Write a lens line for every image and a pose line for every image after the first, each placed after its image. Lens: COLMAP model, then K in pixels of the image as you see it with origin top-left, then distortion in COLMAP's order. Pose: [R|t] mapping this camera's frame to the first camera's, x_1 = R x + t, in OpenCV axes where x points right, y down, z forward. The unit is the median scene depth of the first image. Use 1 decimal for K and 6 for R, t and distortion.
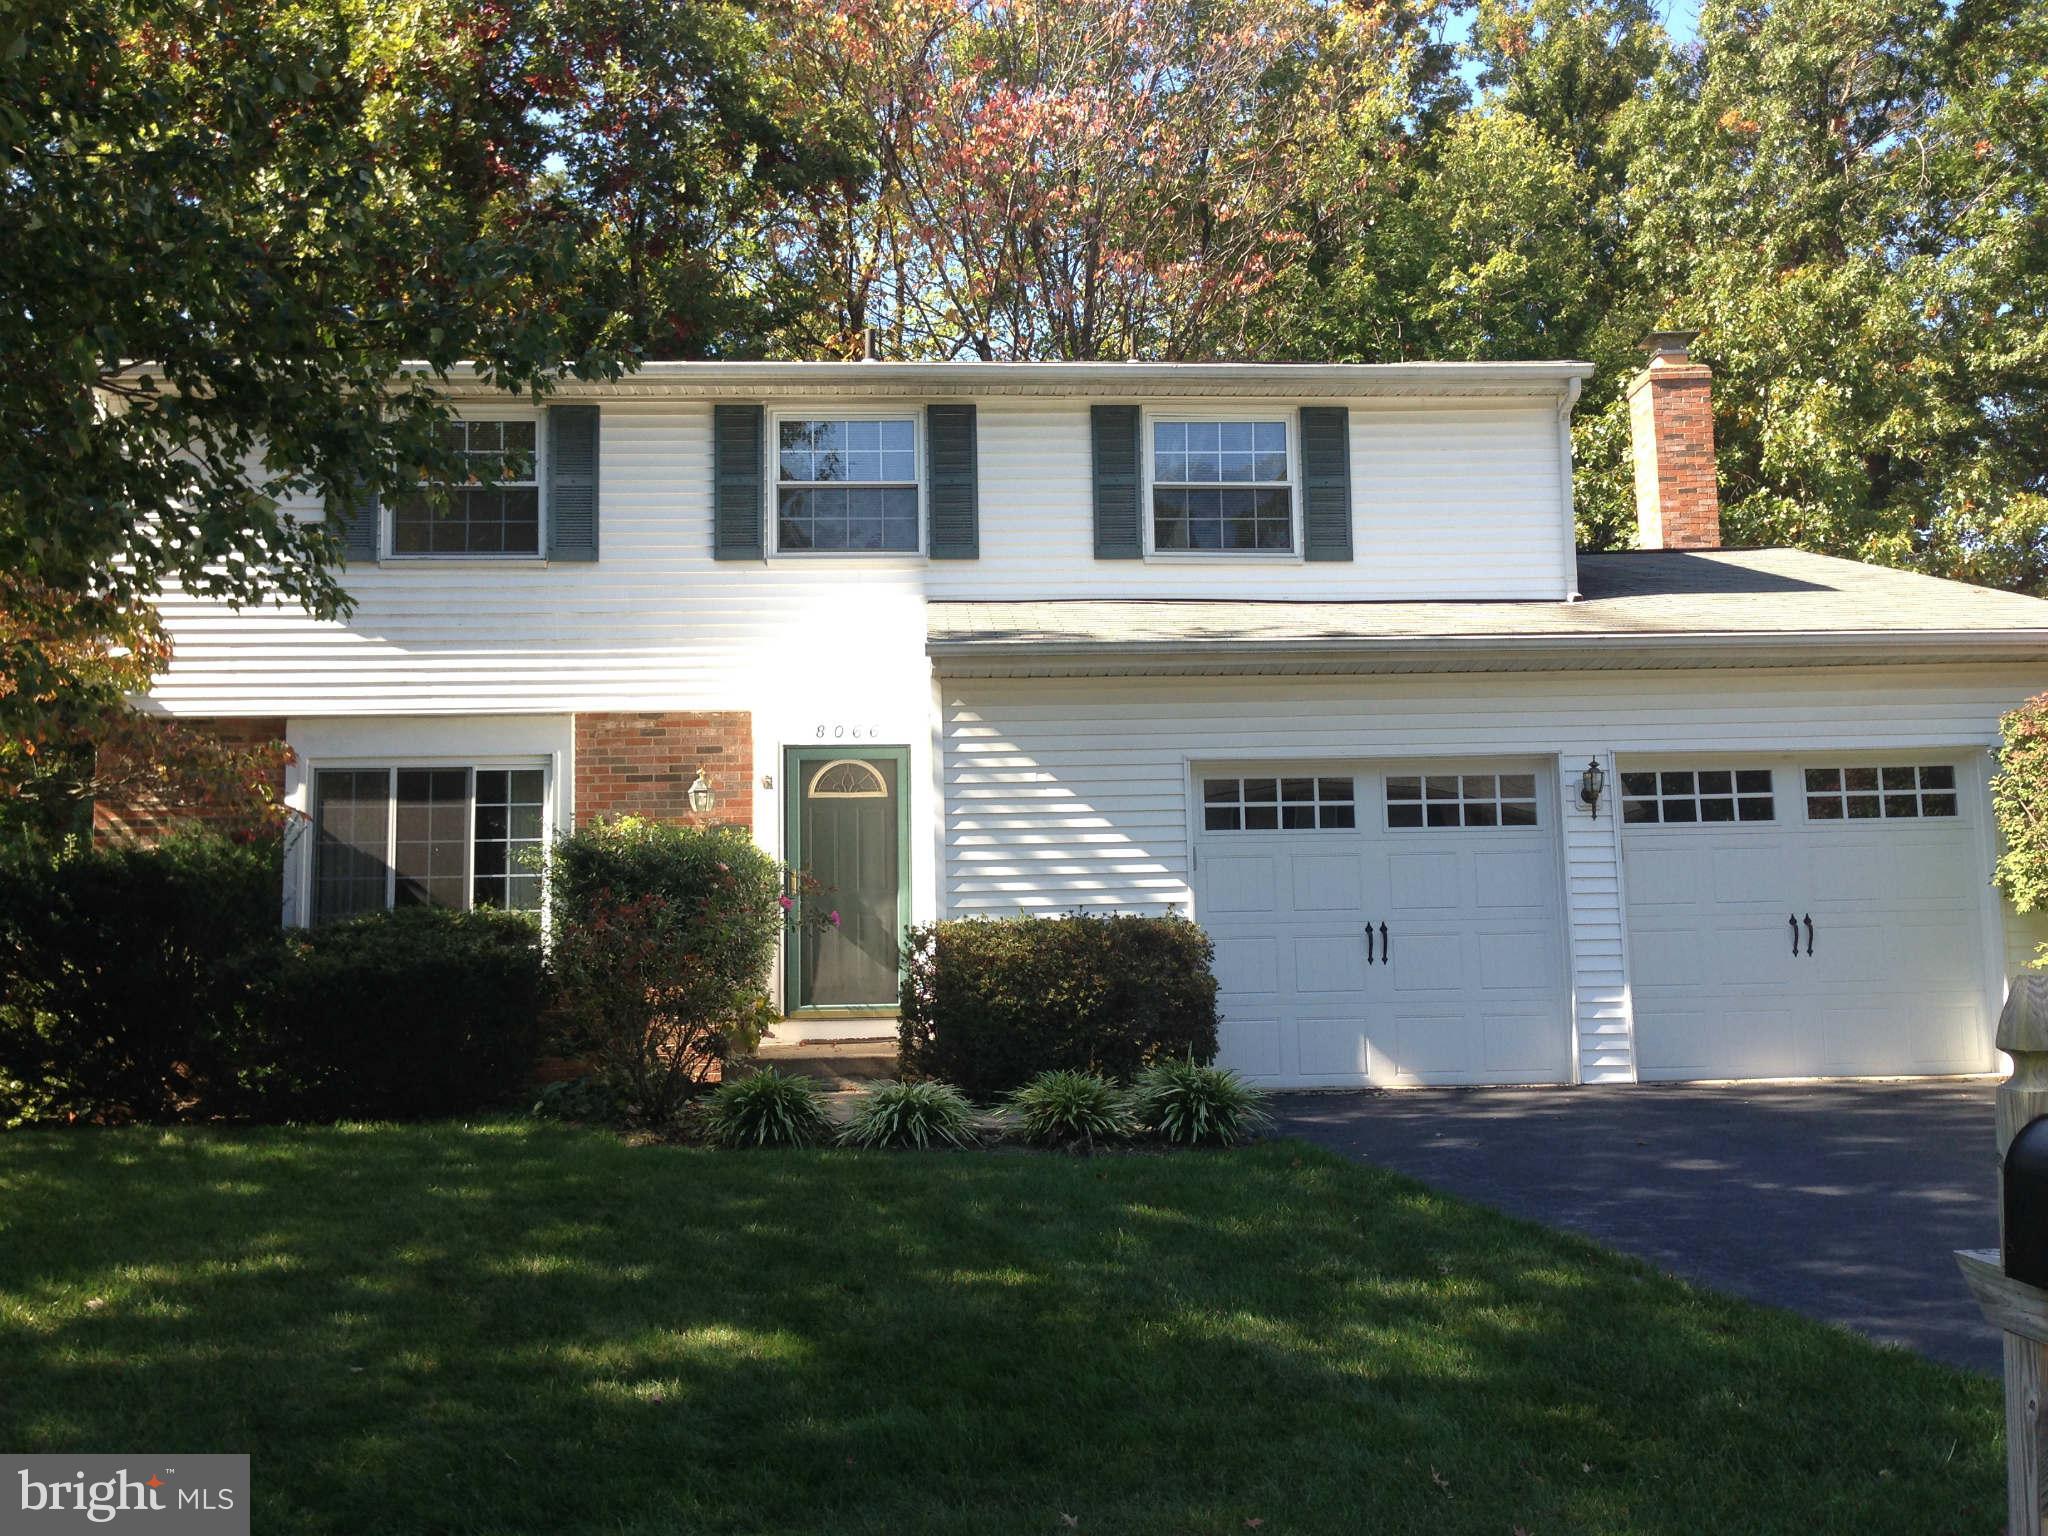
lens RADIAL K [[1528.4, 0, 1024.0], [0, 1528.4, 768.0], [0, 0, 1]] dist [-0.006416, -0.001073]
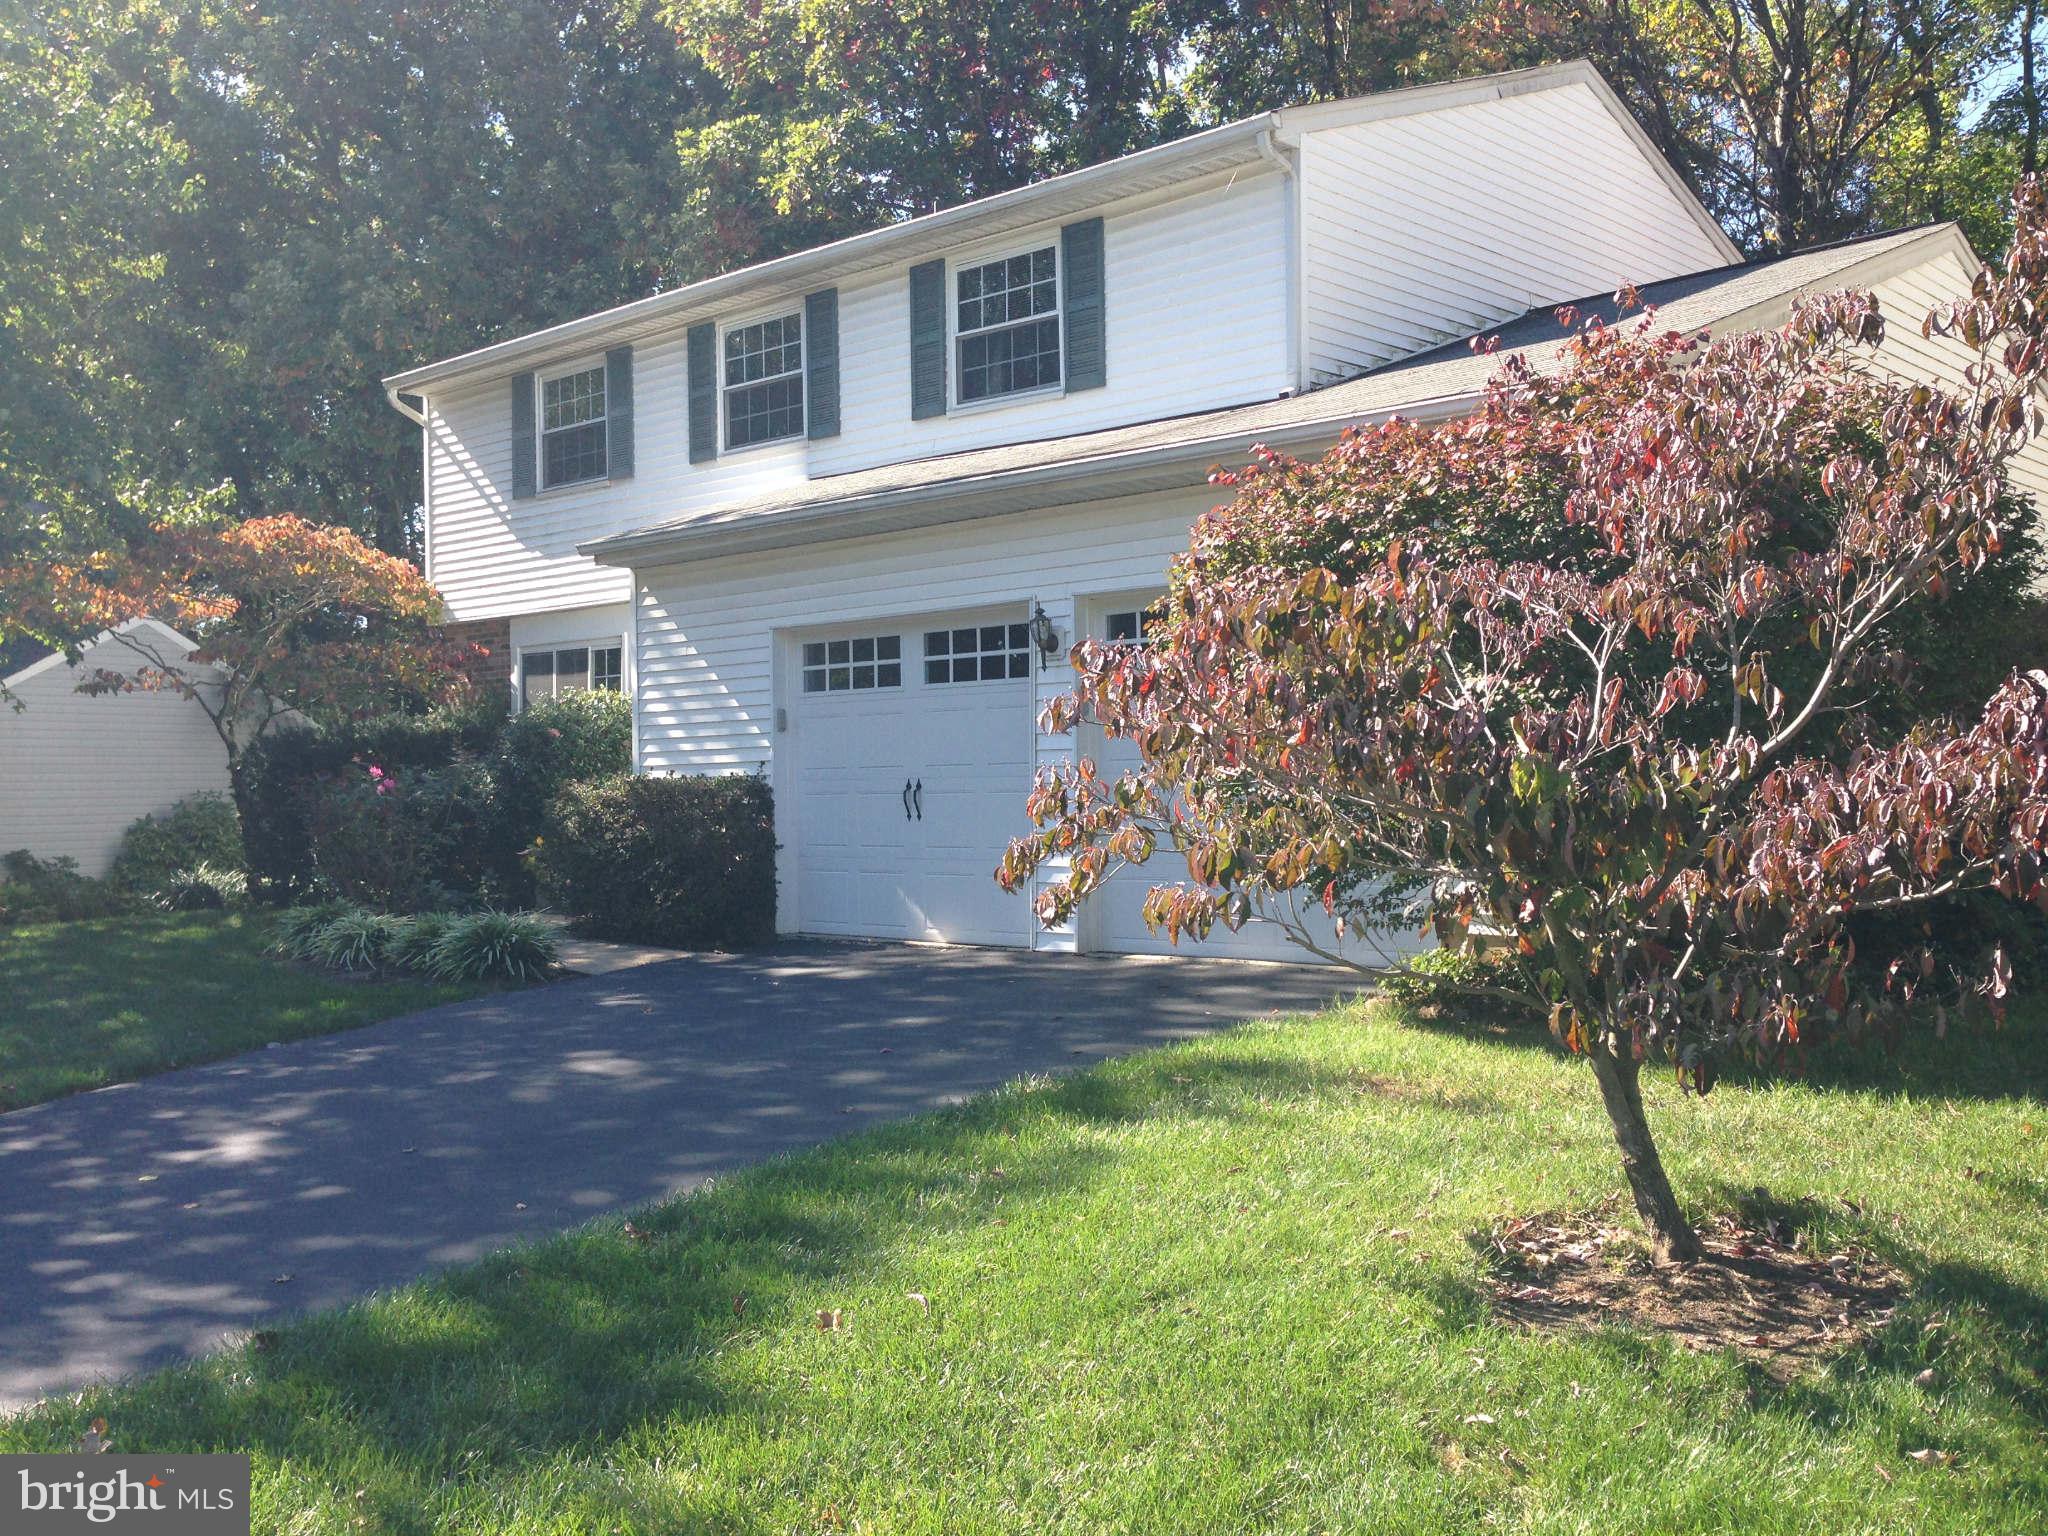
lens RADIAL K [[1852.4, 0, 1025.0], [0, 1852.4, 766.5], [0, 0, 1]] dist [0.128801, -0.238630]
pose [[0.724139, -0.004566, -0.689639, 1.002556], [0.098224, 0.990467, 0.096580, -0.017225], [0.682624, -0.137676, 0.717684, 0.099735]]
